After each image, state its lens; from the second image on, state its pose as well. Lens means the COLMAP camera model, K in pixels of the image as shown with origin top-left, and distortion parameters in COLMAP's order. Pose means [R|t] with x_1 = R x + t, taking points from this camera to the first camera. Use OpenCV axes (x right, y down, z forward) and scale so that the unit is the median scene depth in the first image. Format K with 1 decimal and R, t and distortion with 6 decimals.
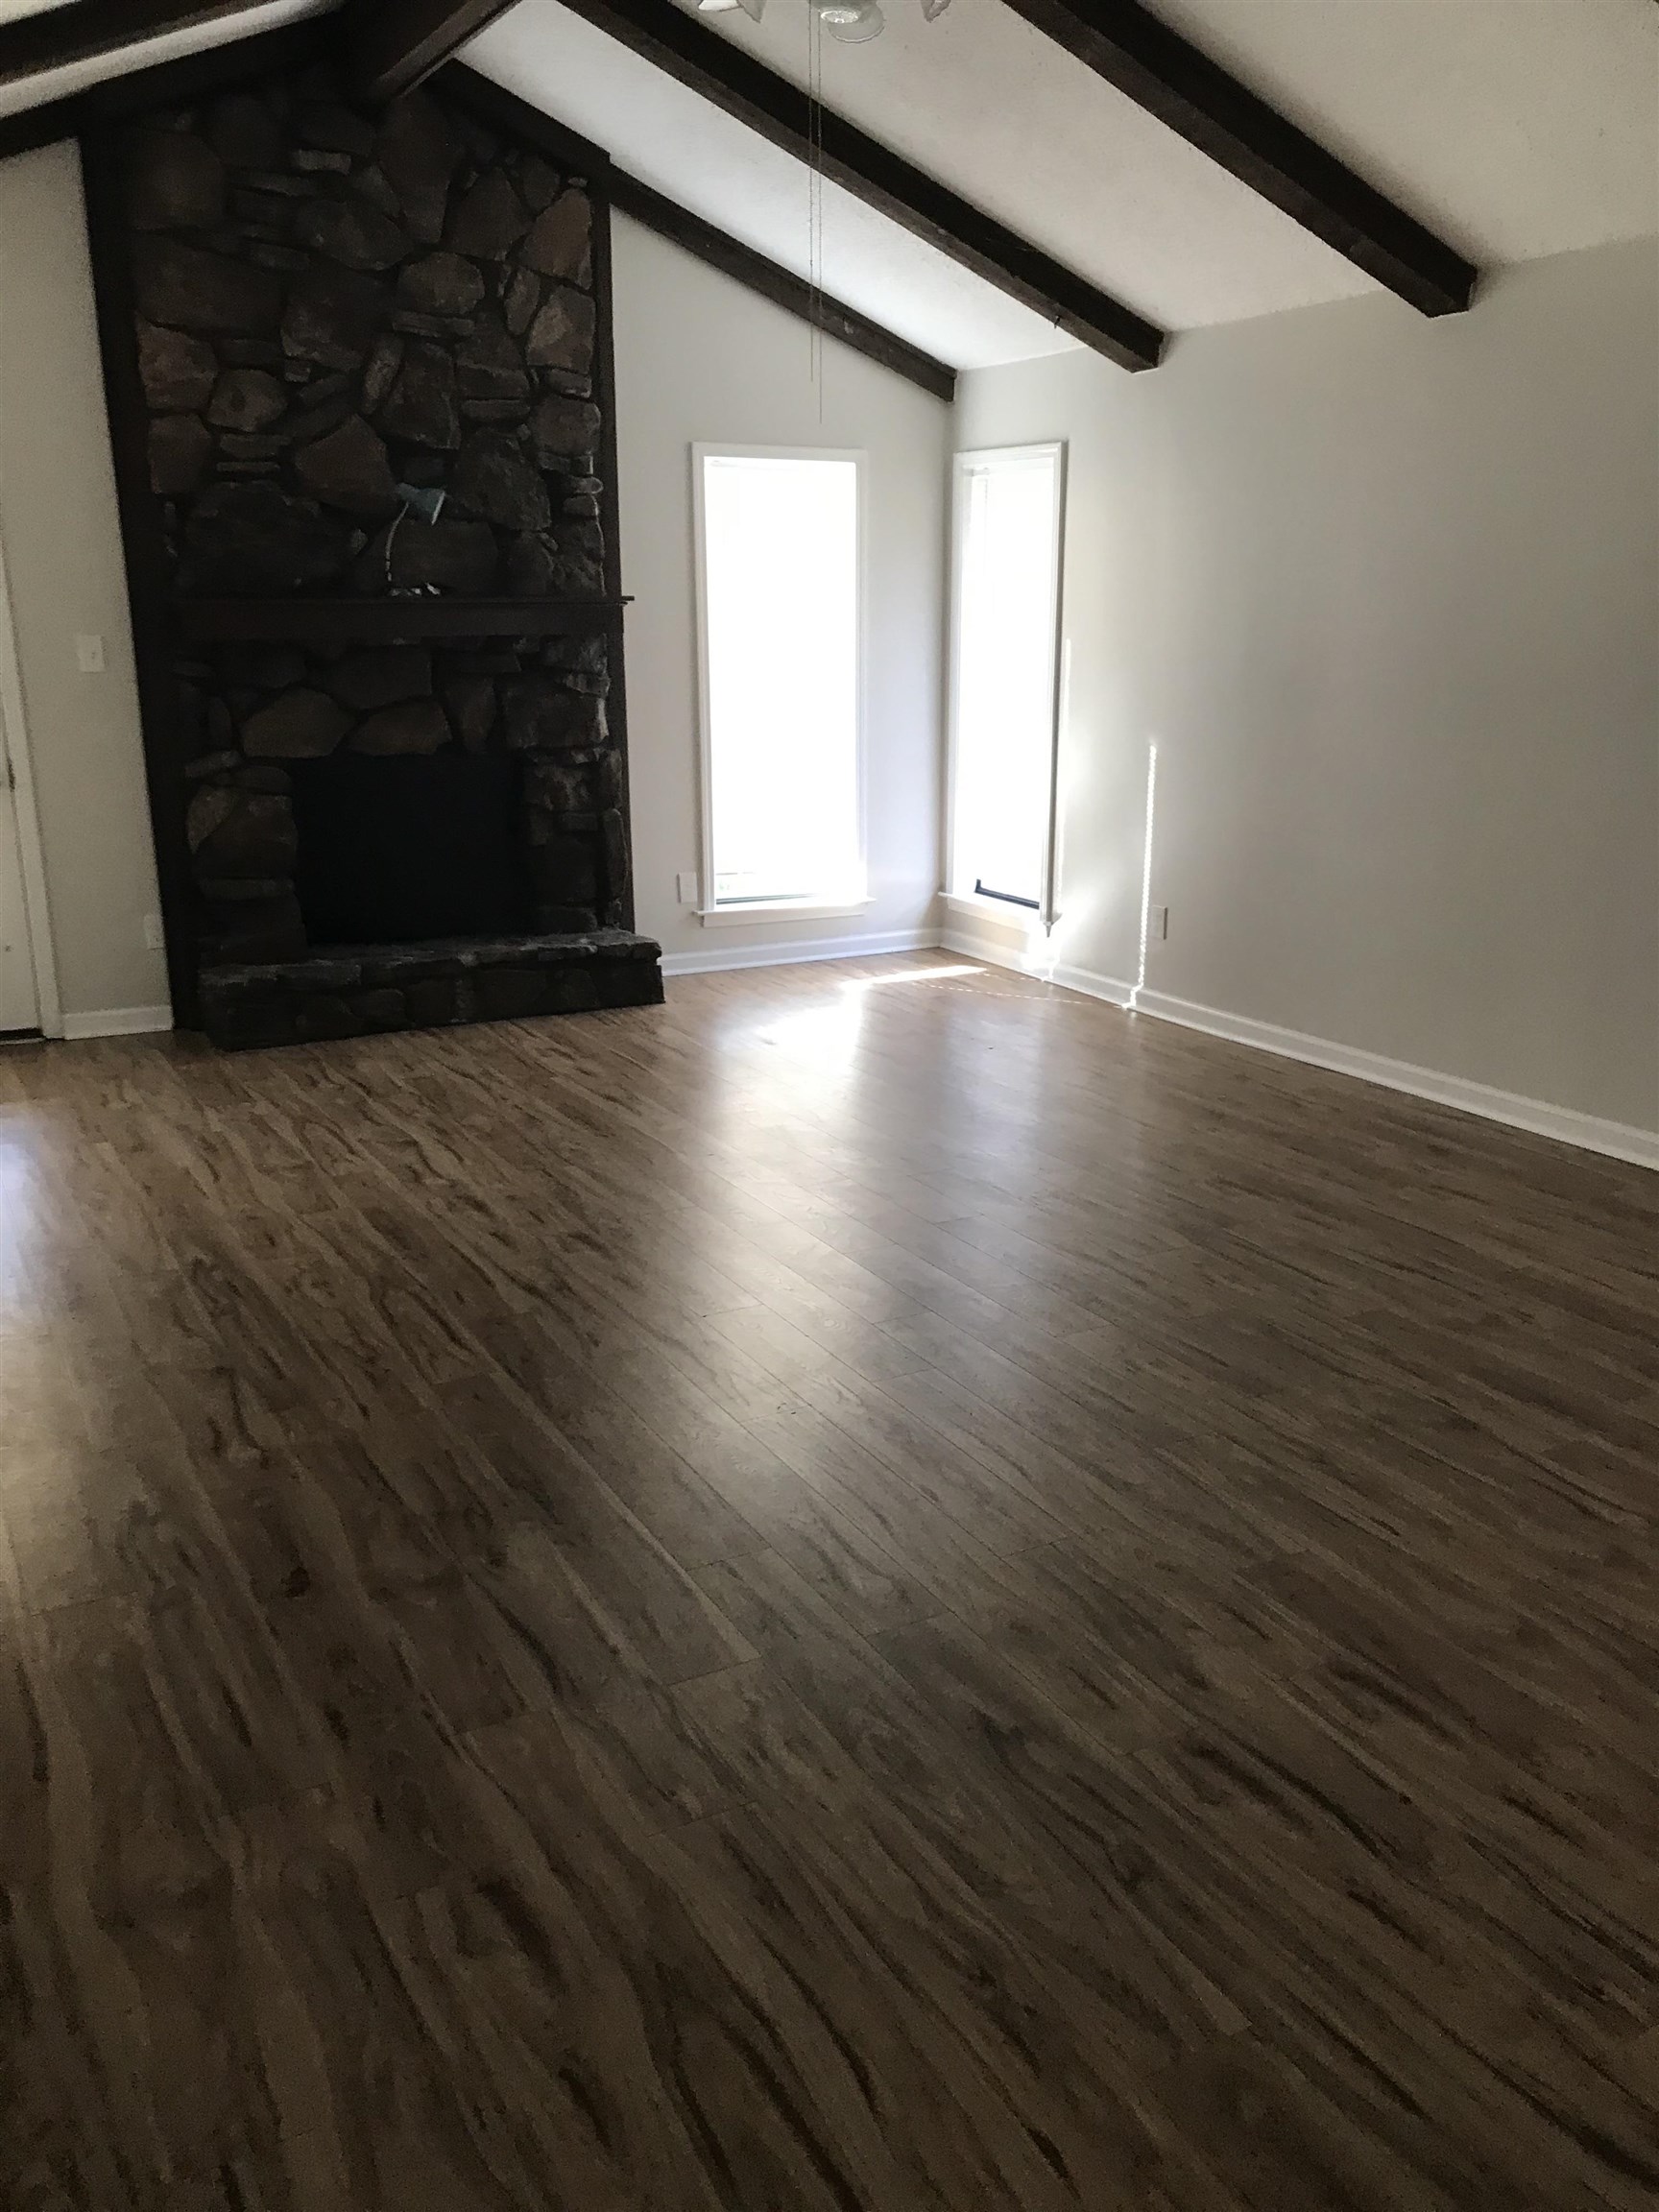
lens RADIAL K [[1868.2, 0, 829.5], [0, 1868.2, 1106.0], [0, 0, 1]] dist [0.000119, 0.069170]
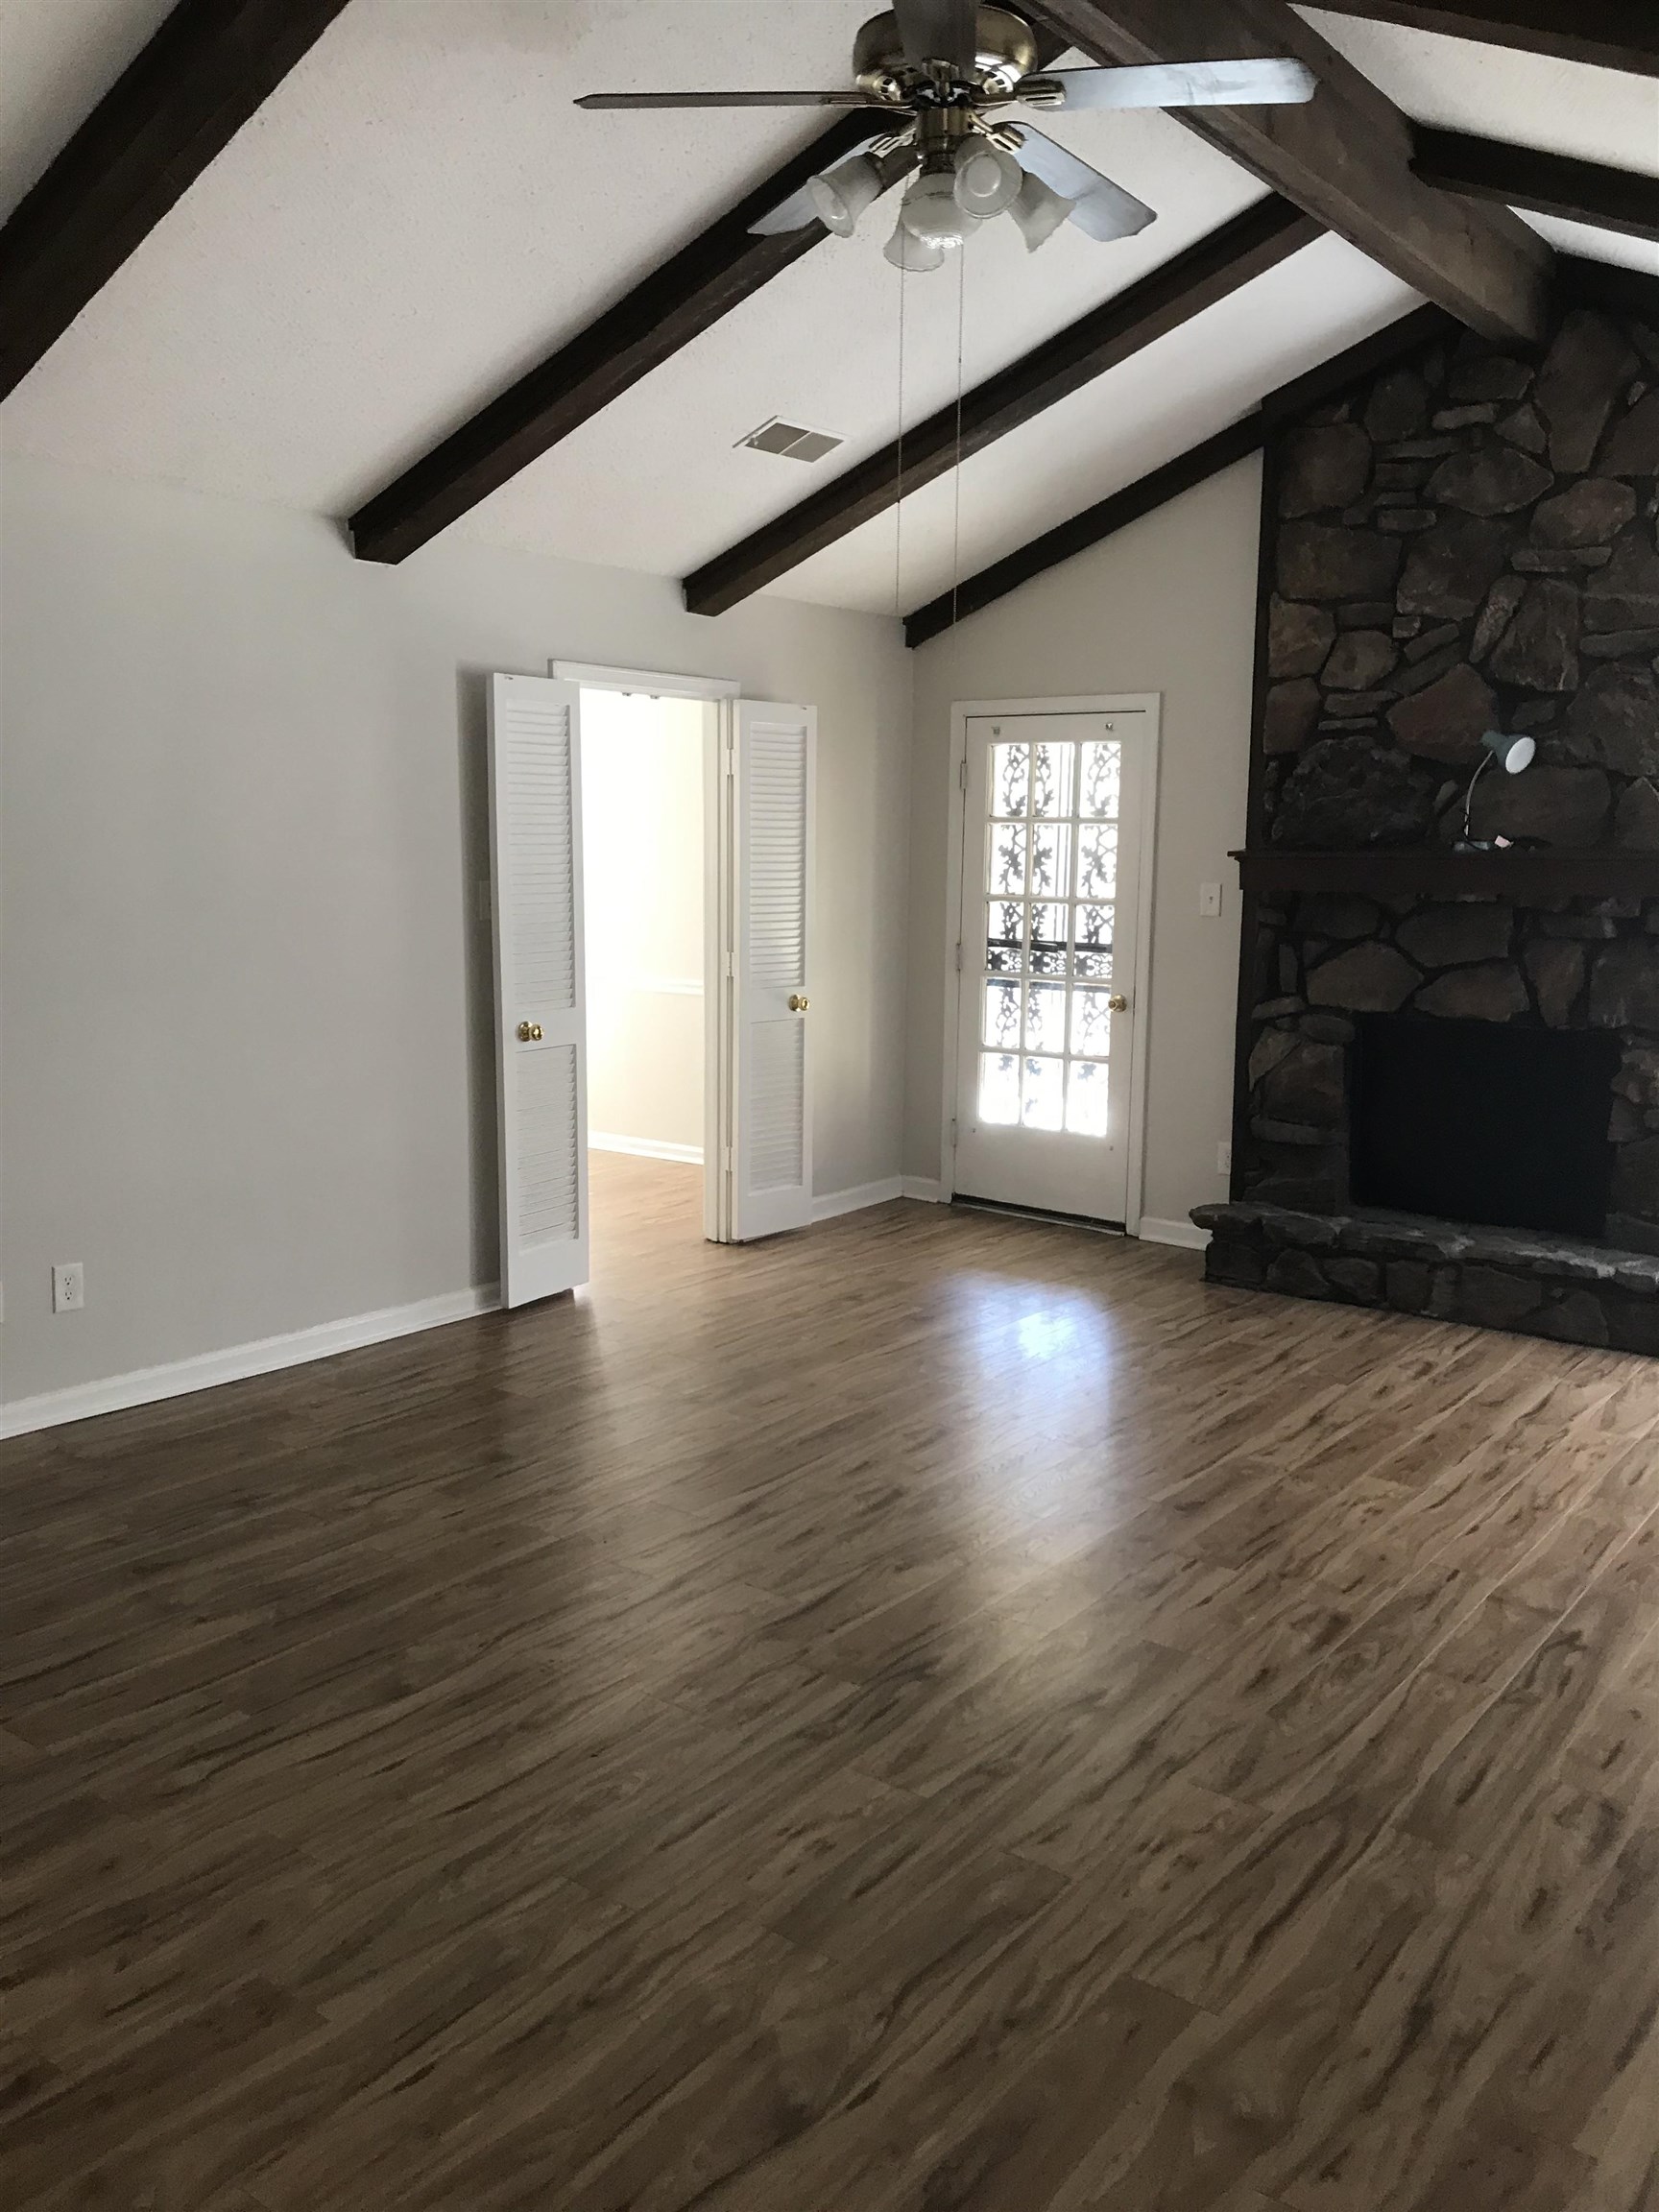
lens RADIAL K [[1807.5, 0, 829.5], [0, 1807.5, 1106.0], [0, 0, 1]] dist [0.006410, -0.000037]
pose [[0.402622, 0.139467, -0.904679, 0.476208], [-0.251902, 0.967046, 0.036974, -0.106207], [0.880023, 0.213004, 0.424486, 0.378300]]
